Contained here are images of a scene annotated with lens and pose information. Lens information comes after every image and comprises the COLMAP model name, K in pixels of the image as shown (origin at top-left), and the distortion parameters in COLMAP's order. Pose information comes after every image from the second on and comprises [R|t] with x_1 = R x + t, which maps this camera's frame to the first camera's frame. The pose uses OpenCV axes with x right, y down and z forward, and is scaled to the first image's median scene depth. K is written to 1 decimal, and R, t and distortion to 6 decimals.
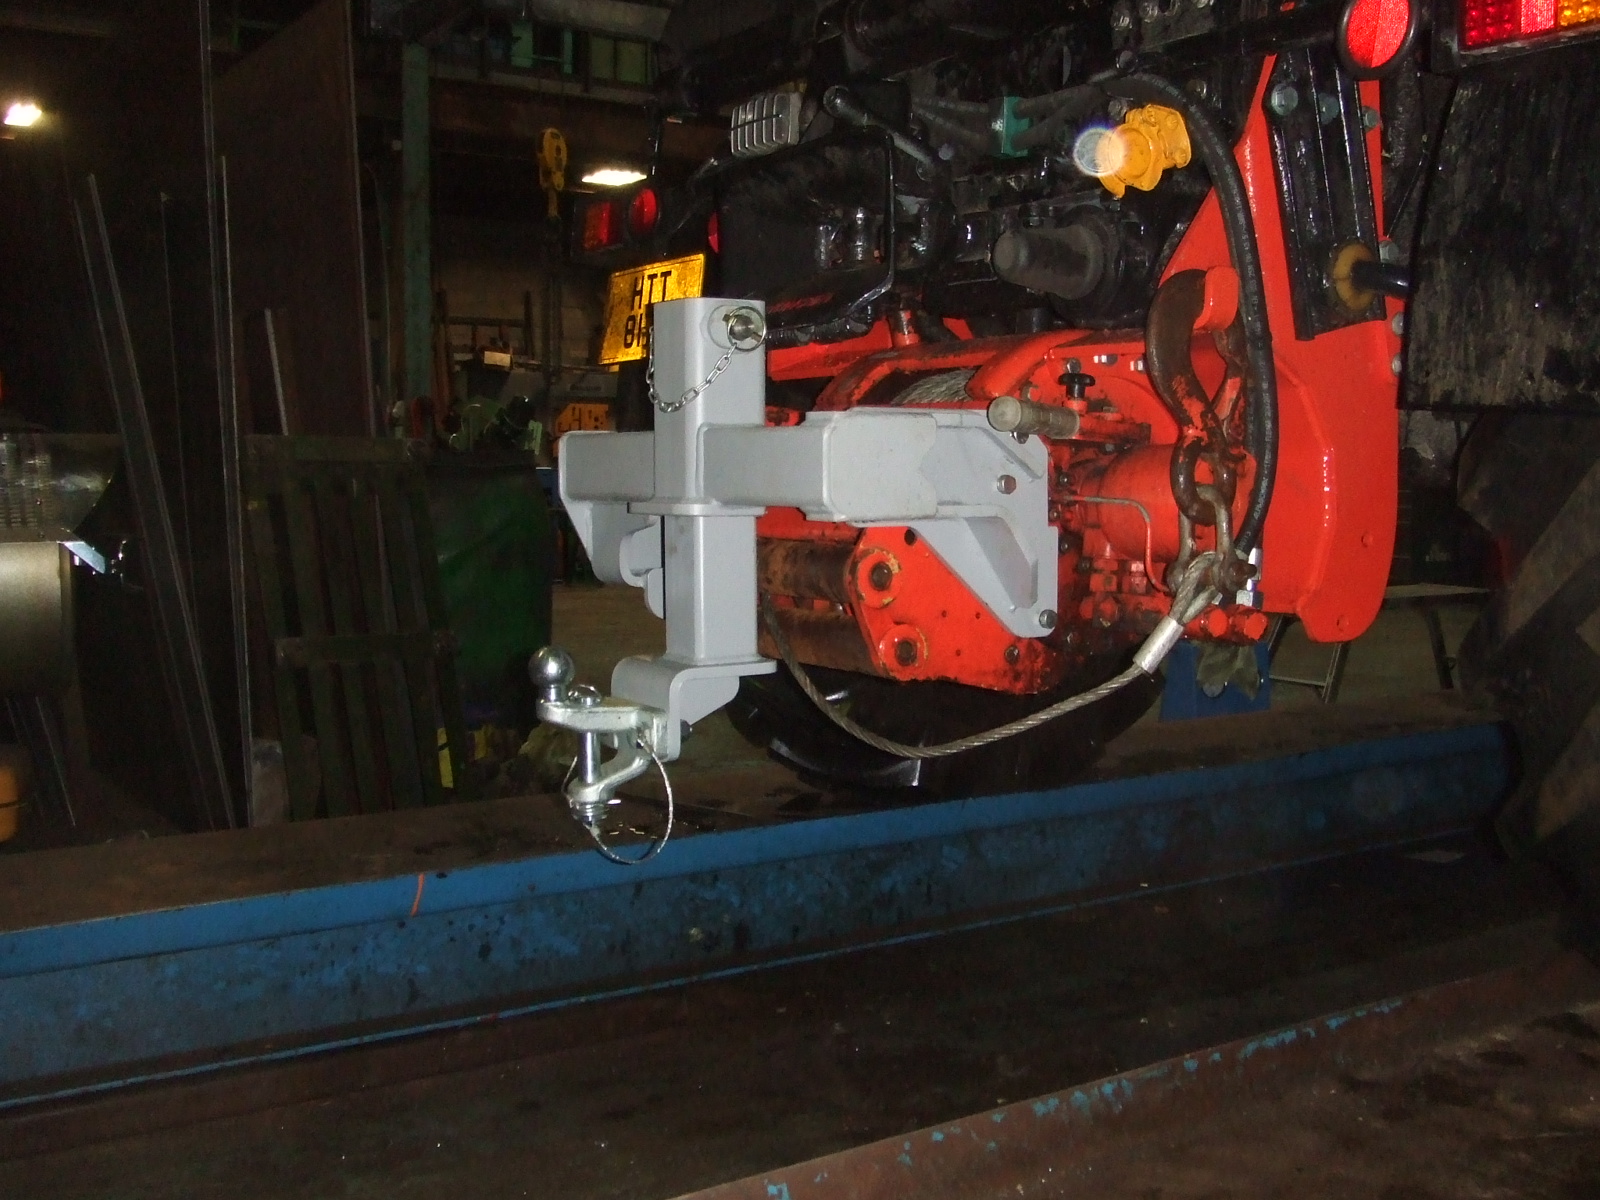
lens RADIAL K [[1711.3, 0, 801.1], [0, 1711.3, 563.8], [0, 0, 1]] dist [-0.070295, 0.038131]
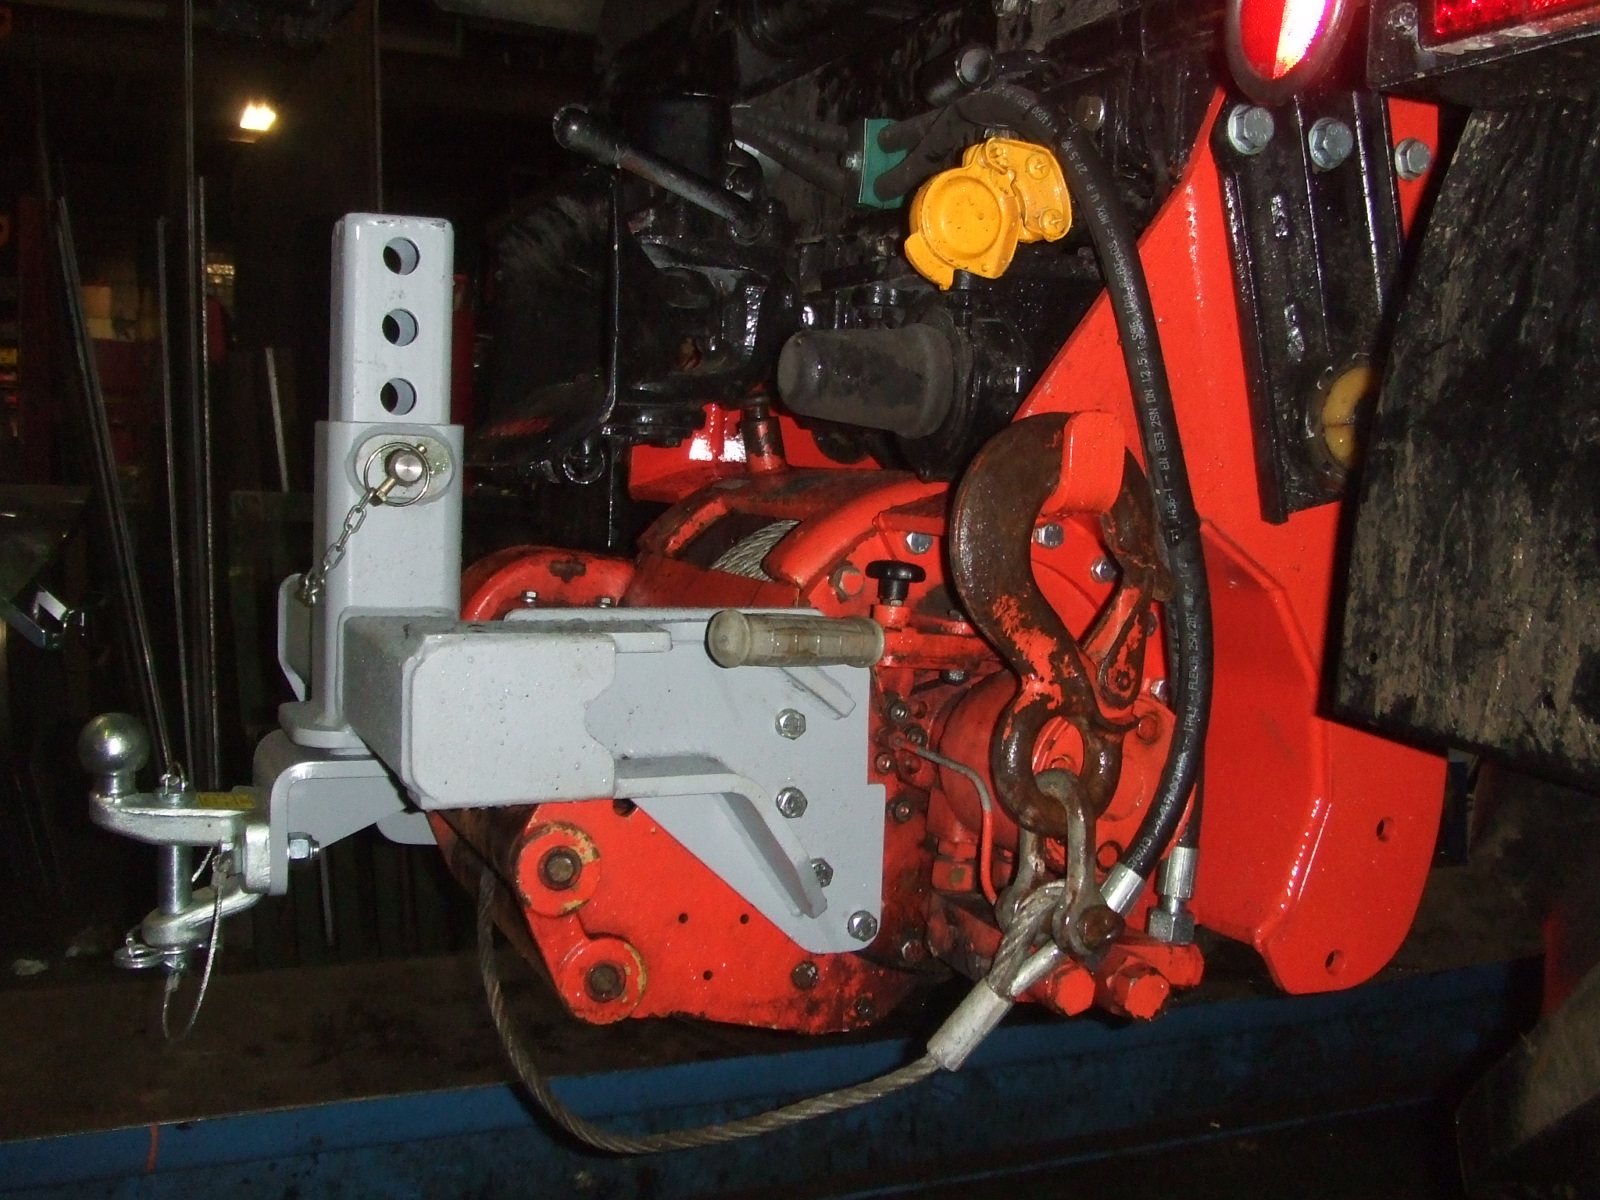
lens RADIAL K [[1711.3, 0, 801.1], [0, 1711.3, 563.8], [0, 0, 1]] dist [-0.070295, 0.038131]
pose [[0.985911, 0.046718, -0.160612, 0.238967], [-0.046531, 0.998905, 0.004923, -0.117190], [0.160666, 0.002620, 0.987005, 0.386038]]
